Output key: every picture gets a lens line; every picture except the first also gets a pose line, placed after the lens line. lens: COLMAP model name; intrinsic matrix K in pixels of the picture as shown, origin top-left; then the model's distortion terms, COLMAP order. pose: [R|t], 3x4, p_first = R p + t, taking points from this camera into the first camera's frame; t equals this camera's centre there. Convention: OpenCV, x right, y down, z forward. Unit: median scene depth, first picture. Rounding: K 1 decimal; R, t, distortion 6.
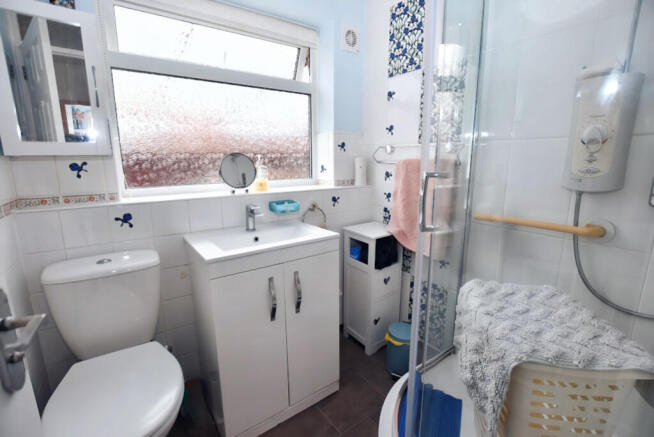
lens RADIAL K [[301.4, 0, 327.0], [0, 301.4, 218.5], [0, 0, 1]] dist [-0.004670, -0.000261]
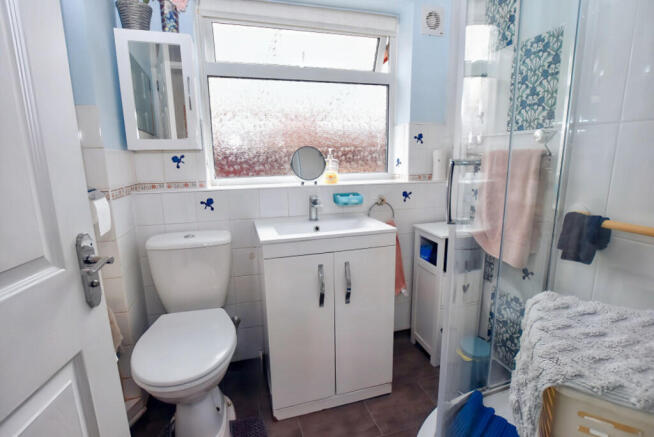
lens RADIAL K [[319.3, 0, 327.0], [0, 319.3, 218.5], [0, 0, 1]] dist [-0.001157, 0.000466]
pose [[0.942106, 0.055911, -0.330622, 0.150801], [-0.056049, 0.998386, 0.009124, 0.019830], [0.330599, 0.009936, 0.943719, -0.029128]]
